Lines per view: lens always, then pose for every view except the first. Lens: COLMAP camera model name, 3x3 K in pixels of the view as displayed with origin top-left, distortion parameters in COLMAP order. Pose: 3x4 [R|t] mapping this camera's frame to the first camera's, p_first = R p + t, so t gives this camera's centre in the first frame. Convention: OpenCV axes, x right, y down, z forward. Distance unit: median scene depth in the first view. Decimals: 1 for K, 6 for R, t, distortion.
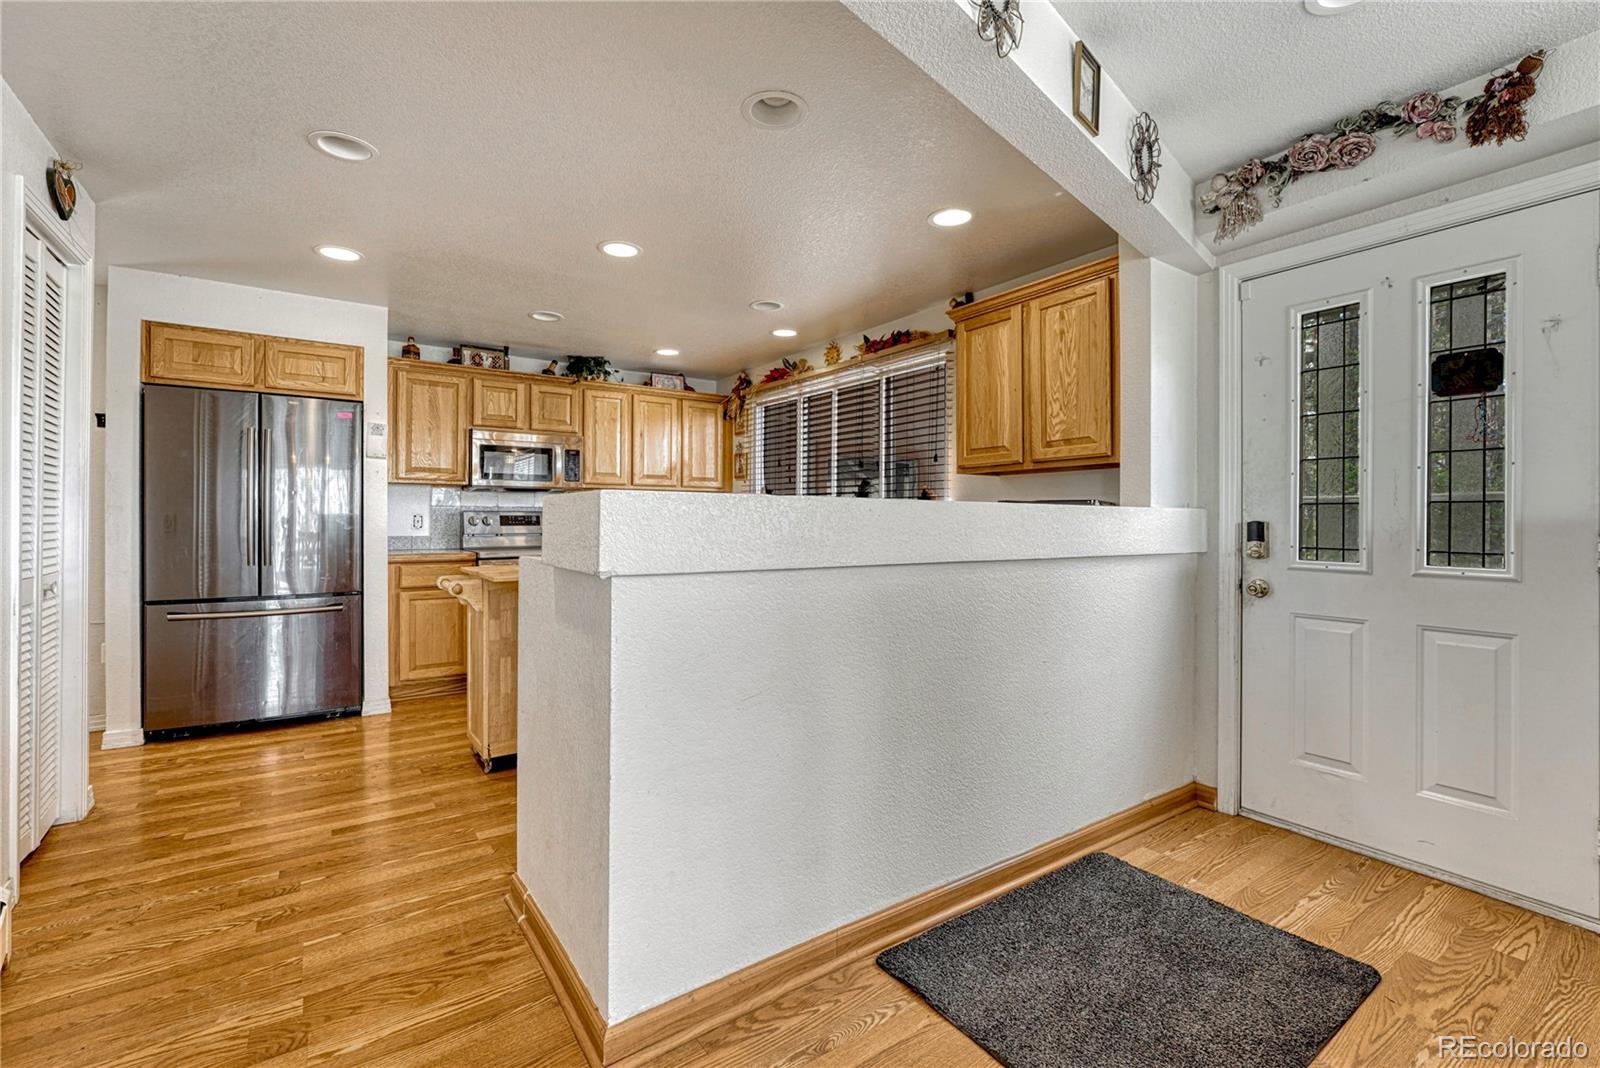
lens RADIAL K [[686.6, 0, 807.4], [0, 686.6, 527.9], [0, 0, 1]] dist [-0.014816, 0.001260]
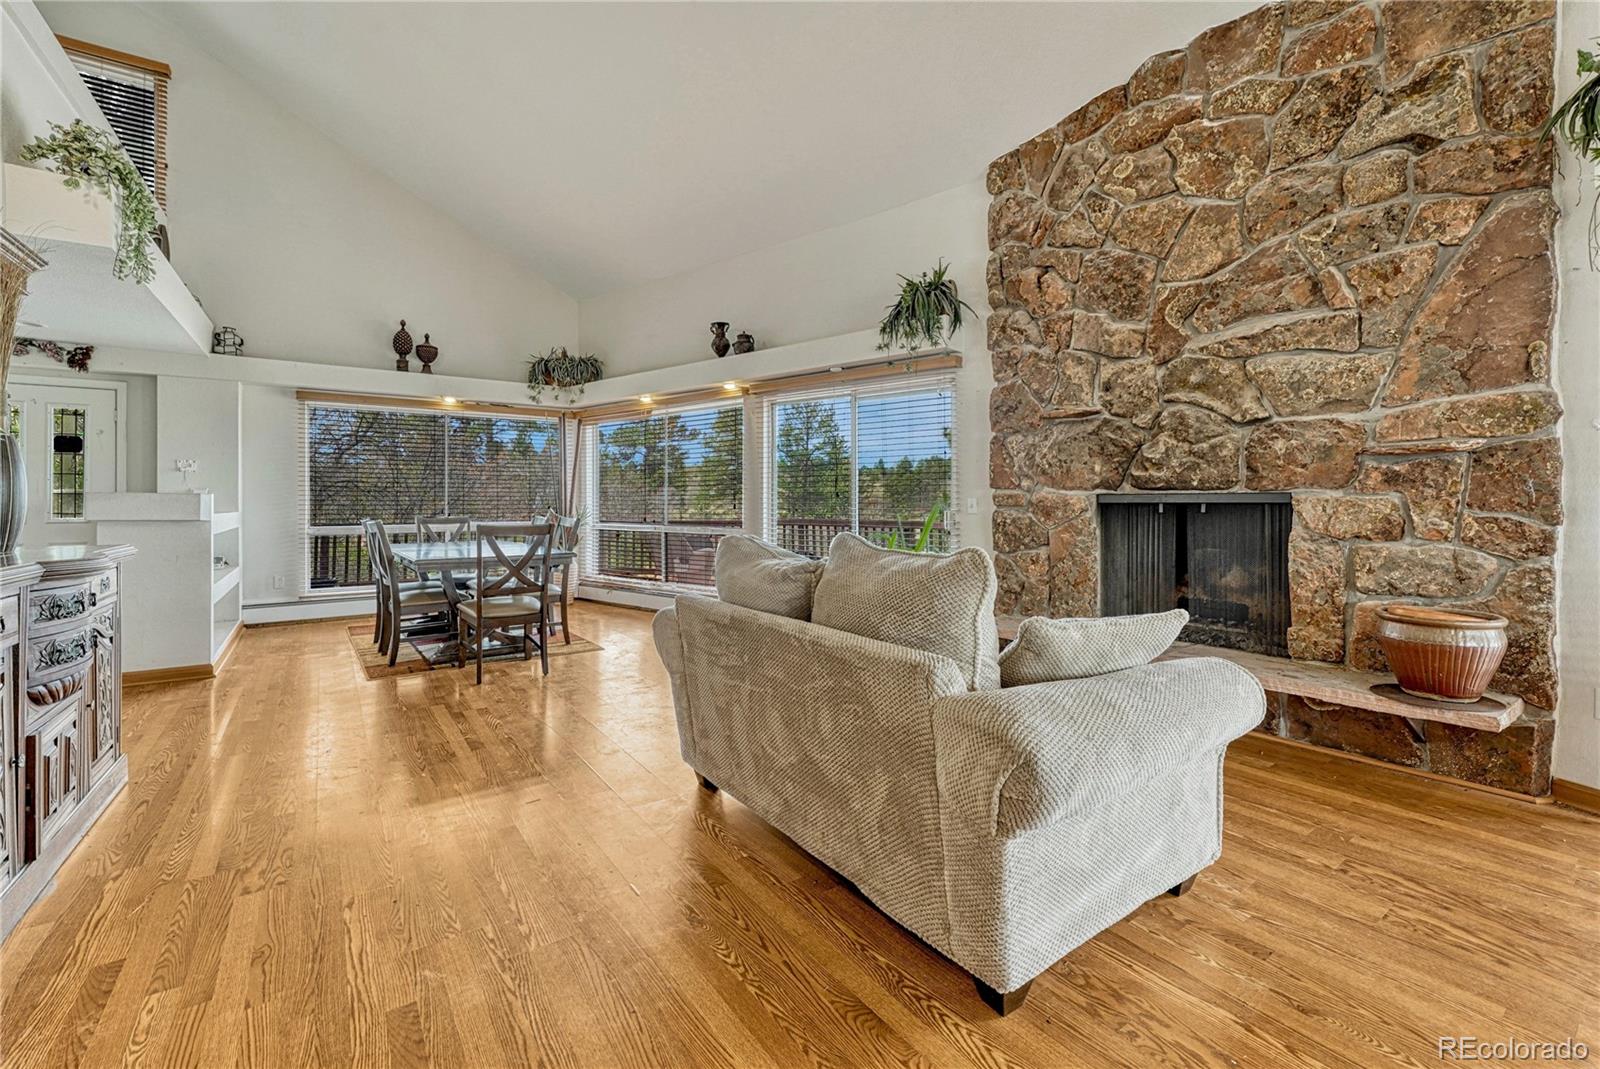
lens RADIAL K [[686.6, 0, 818.7], [0, 686.6, 503.3], [0, 0, 1]] dist [-0.014816, 0.001260]
pose [[-0.017373, 0.003942, 0.999841, -0.735294], [0.015296, 0.999876, -0.003677, 0.022330], [-0.999732, 0.015230, -0.017431, -0.807047]]
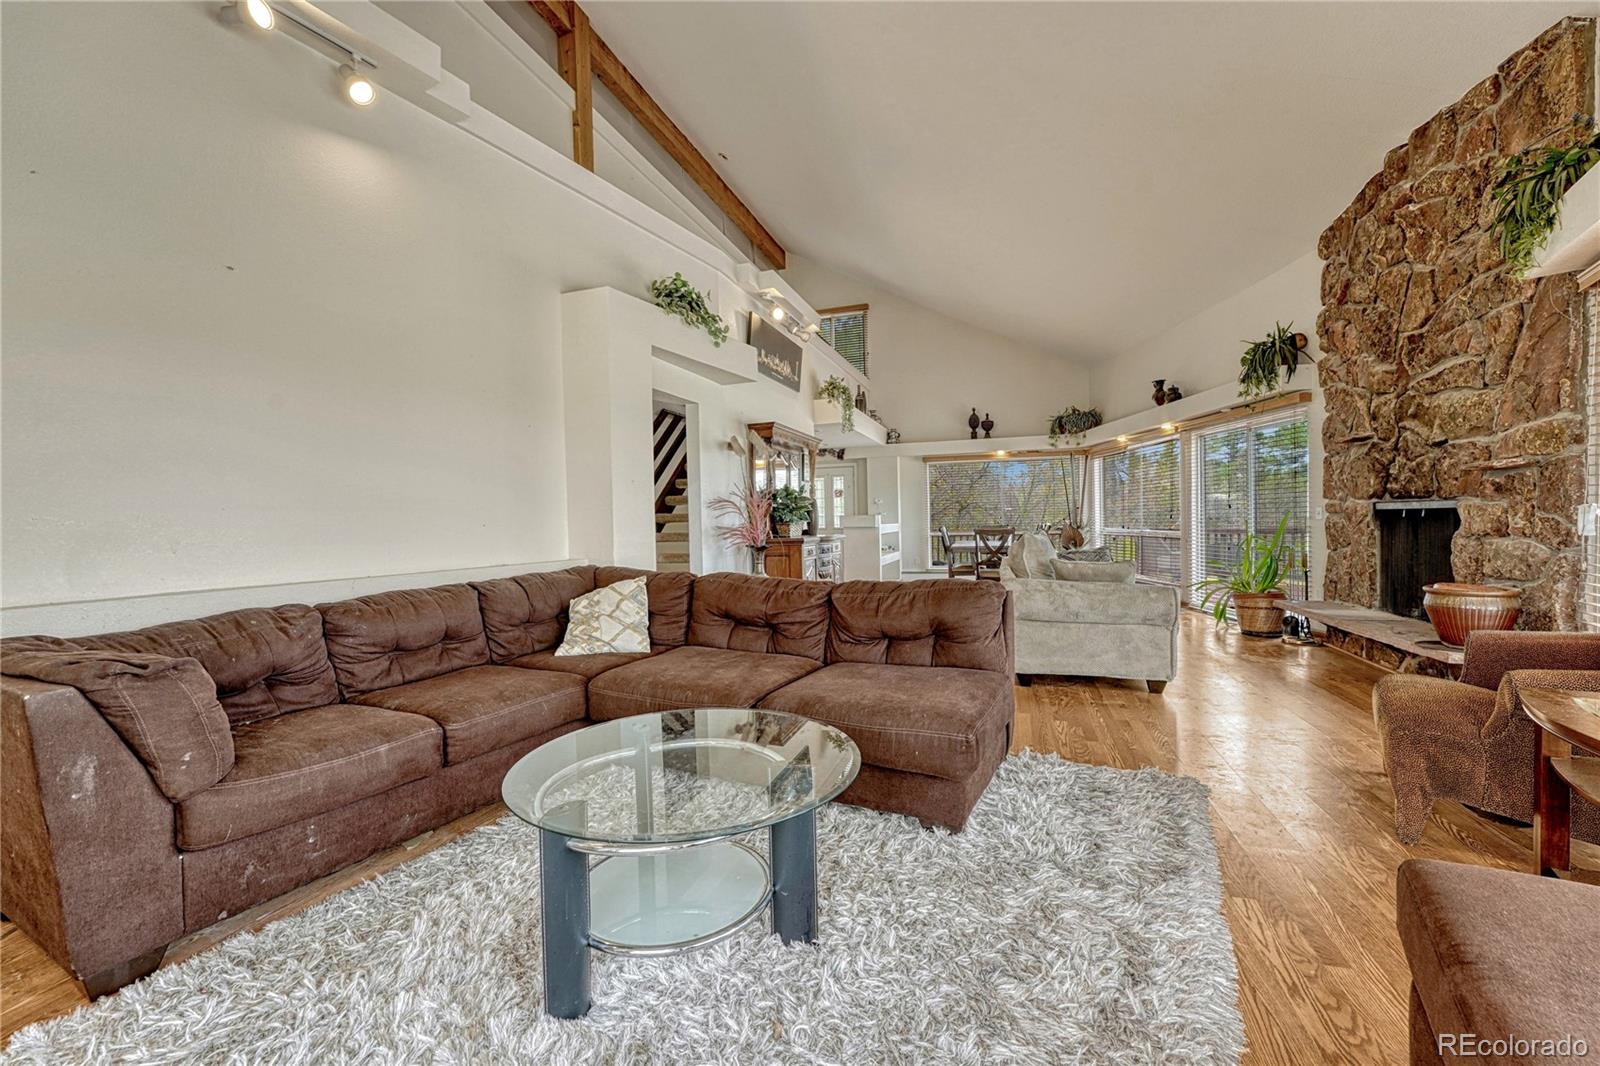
lens RADIAL K [[686.6, 0, 796.2], [0, 686.6, 542.1], [0, 0, 1]] dist [-0.014816, 0.001260]
pose [[0.789101, -0.031837, 0.613438, -1.263582], [0.027861, 0.999483, 0.016033, 0.033069], [-0.613631, 0.004439, 0.789580, -1.472665]]
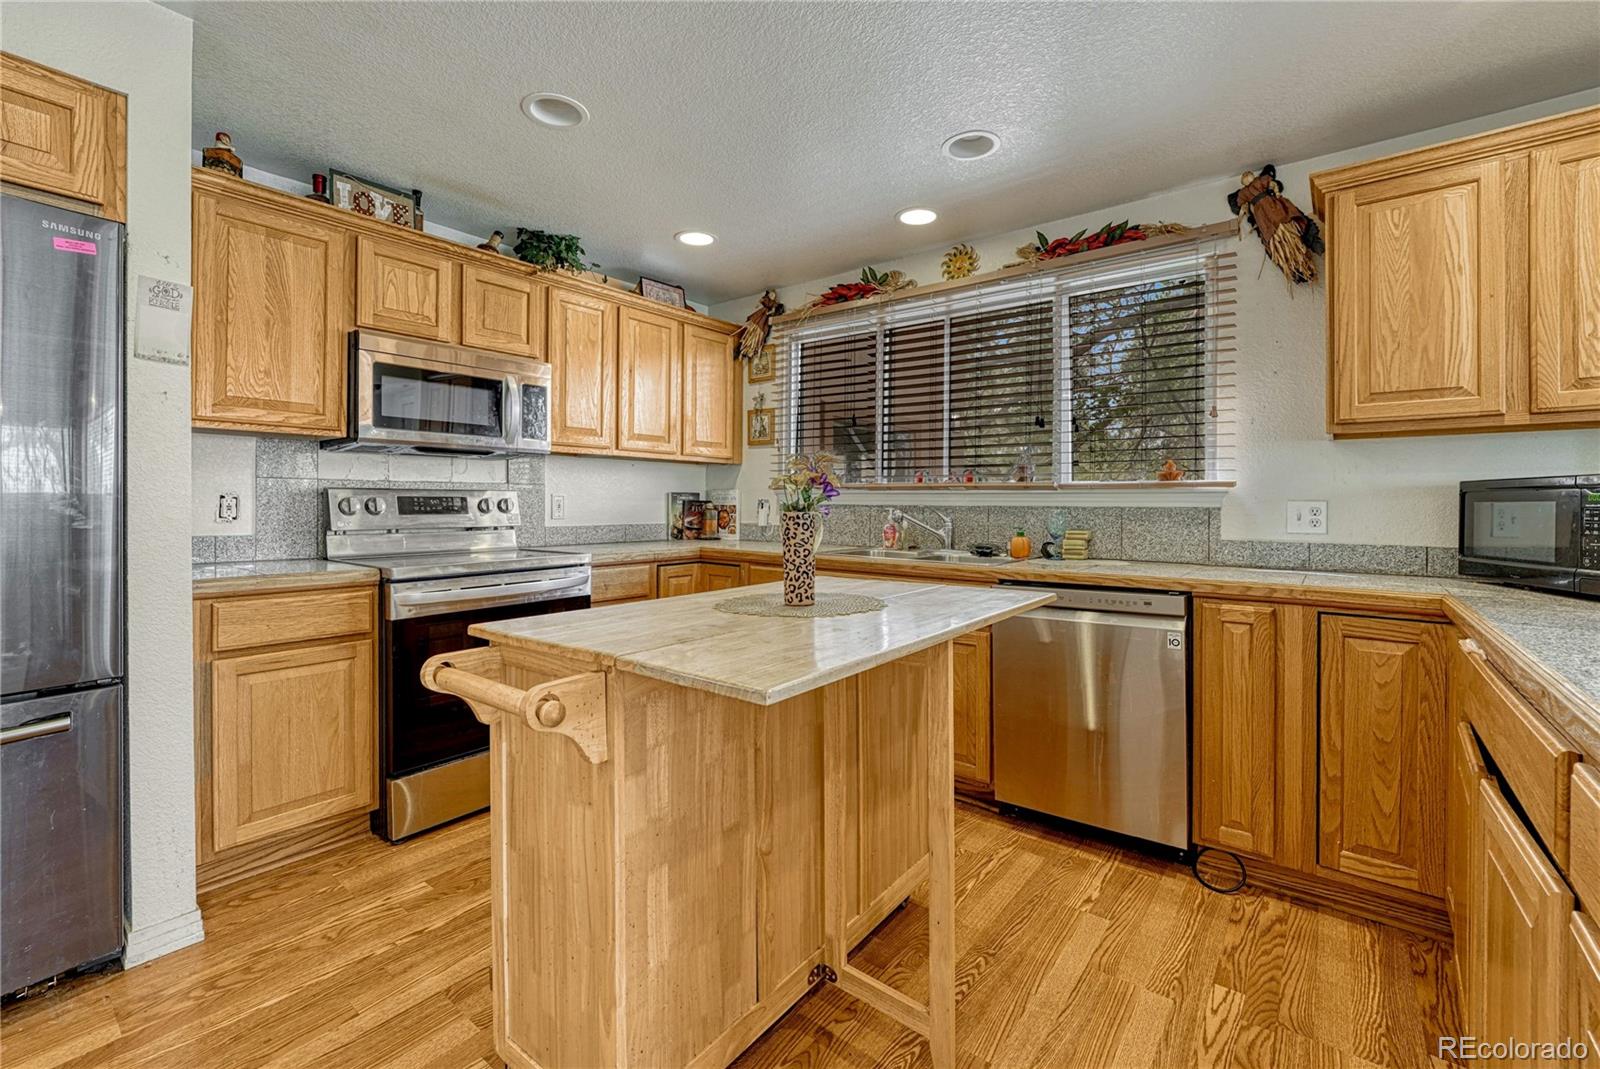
lens RADIAL K [[686.6, 0, 827.1], [0, 686.6, 514.7], [0, 0, 1]] dist [-0.014816, 0.001260]
pose [[0.957235, -0.003070, 0.289296, -0.288095], [0.001699, 0.999986, 0.004992, -0.005606], [-0.289307, -0.004287, 0.957227, 0.383089]]
